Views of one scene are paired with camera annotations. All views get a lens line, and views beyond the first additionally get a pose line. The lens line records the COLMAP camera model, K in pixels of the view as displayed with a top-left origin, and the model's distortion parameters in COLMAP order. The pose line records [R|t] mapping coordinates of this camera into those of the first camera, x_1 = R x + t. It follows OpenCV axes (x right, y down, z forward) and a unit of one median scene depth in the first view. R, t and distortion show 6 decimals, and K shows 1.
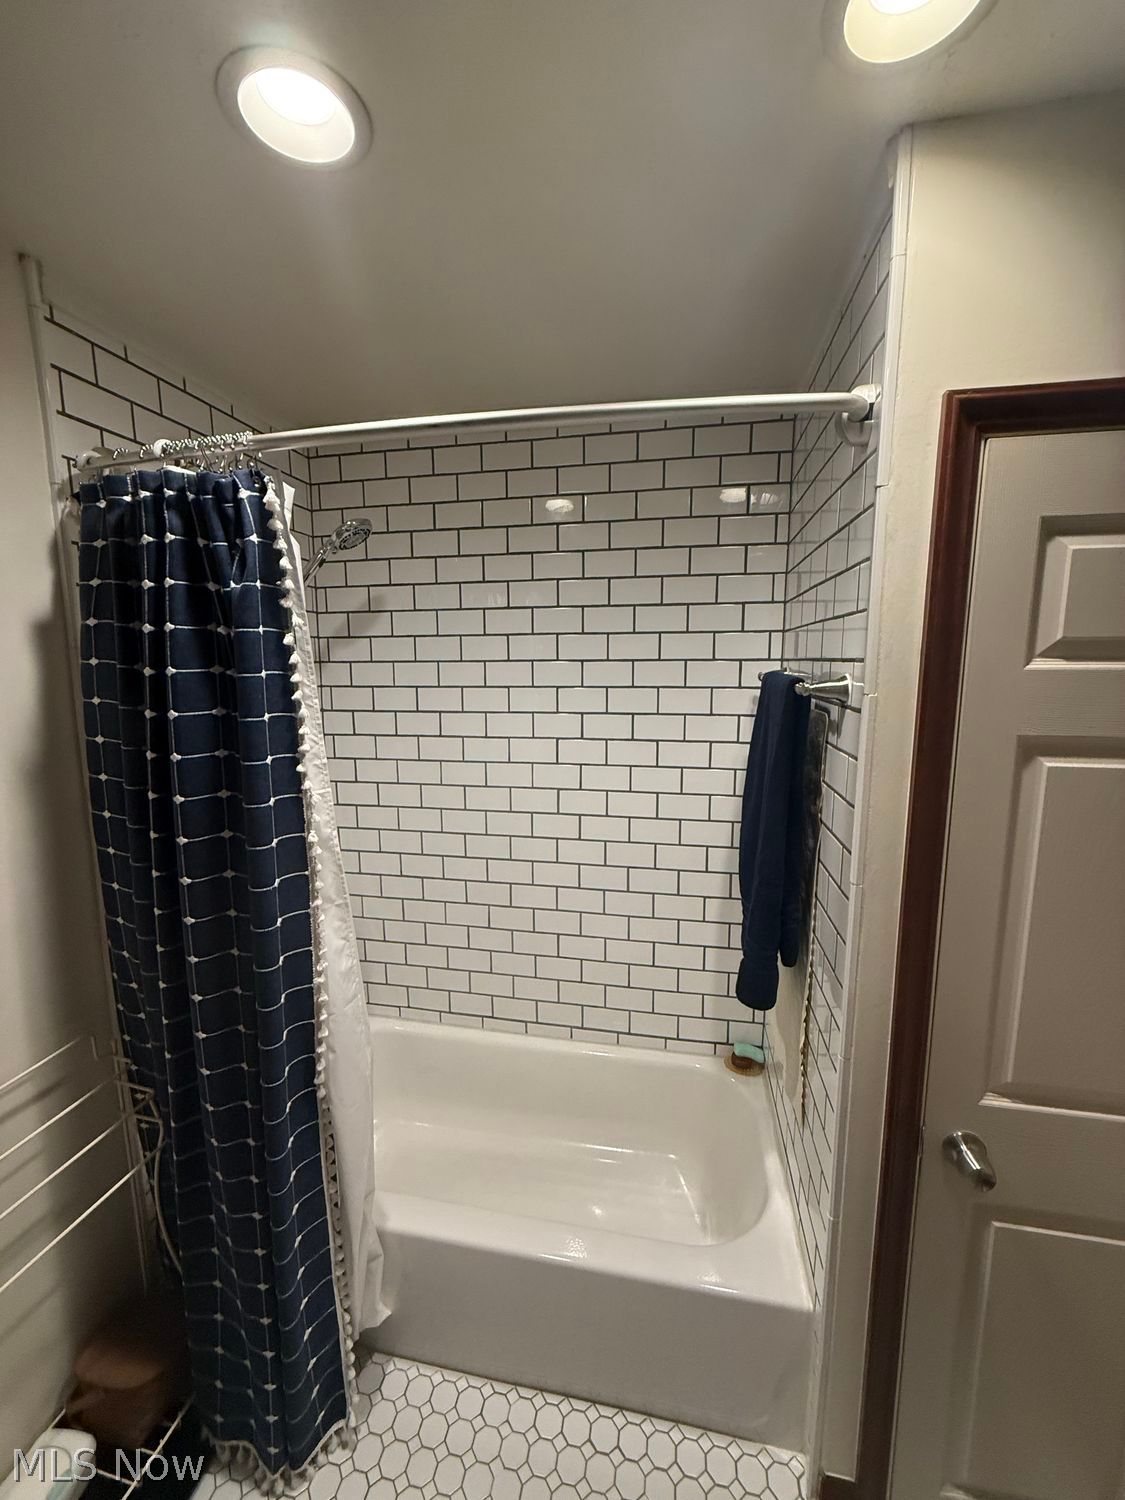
lens RADIAL K [[606.6, 0, 562.5], [0, 606.6, 750.0], [0, 0, 1]] dist [0.013464, -0.007161]
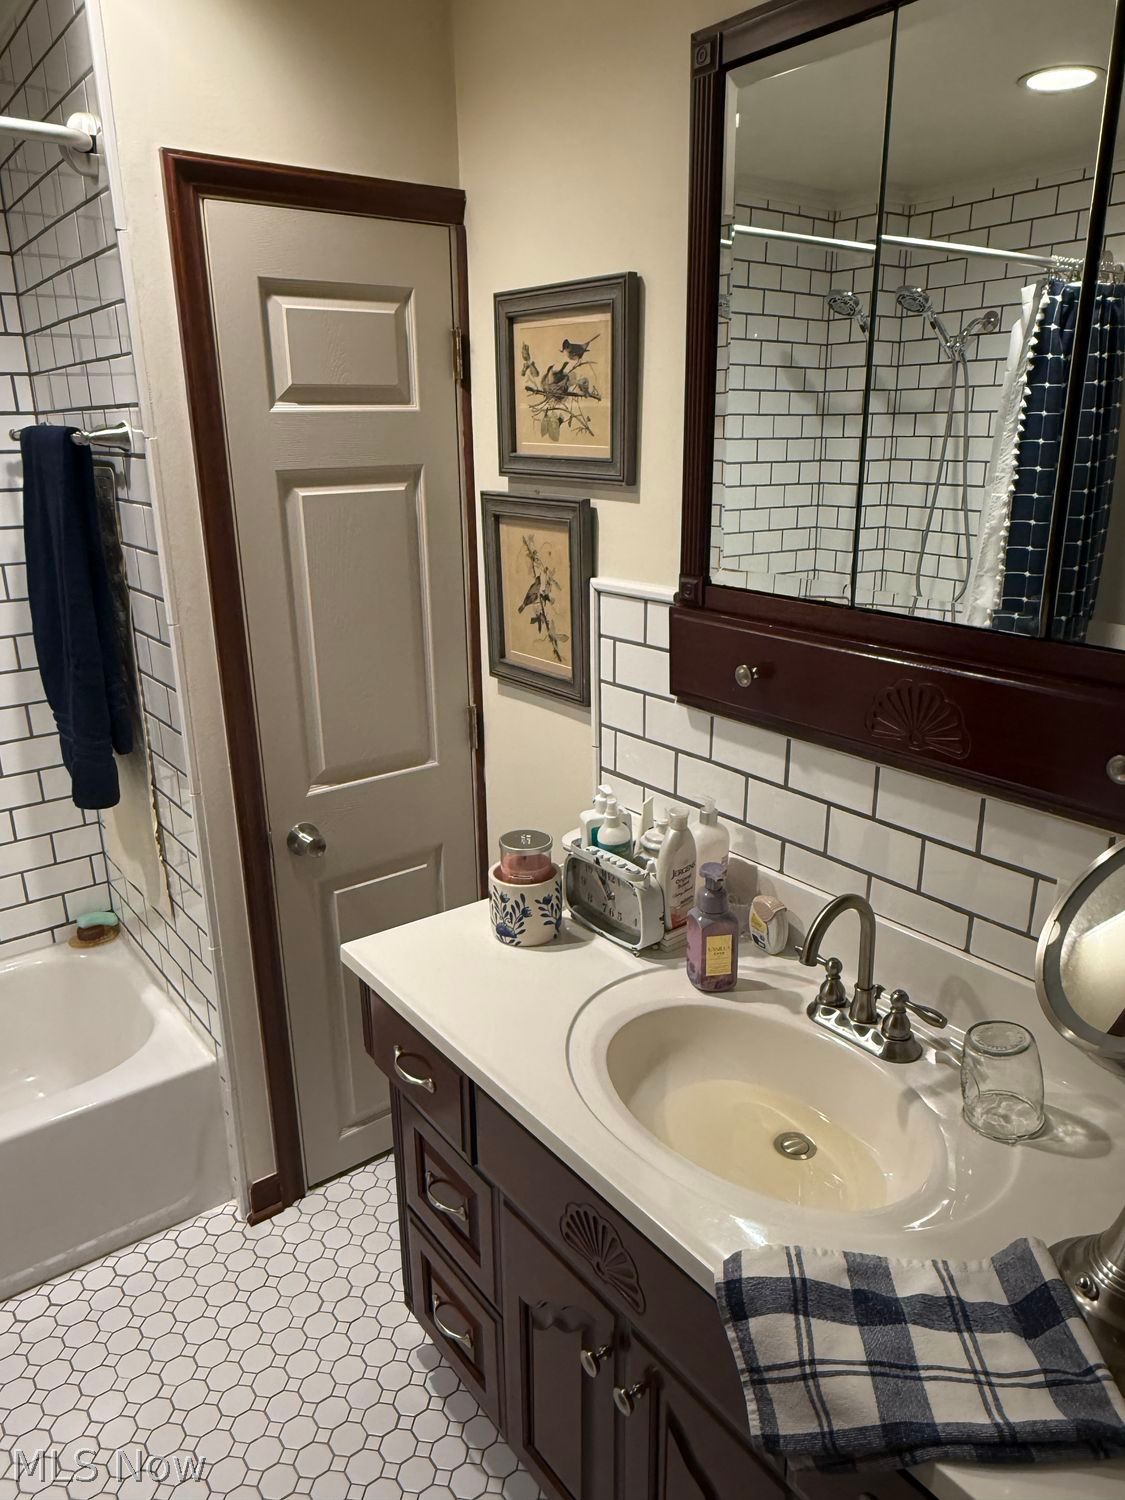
lens RADIAL K [[1048.3, 0, 562.5], [0, 1048.3, 750.0], [0, 0, 1]] dist [-0.004926, 0.001591]
pose [[0.677745, -0.224920, 0.700052, -0.348518], [0.120121, 0.973145, 0.196368, 0.143374], [-0.725419, -0.048996, 0.686561, -0.685075]]
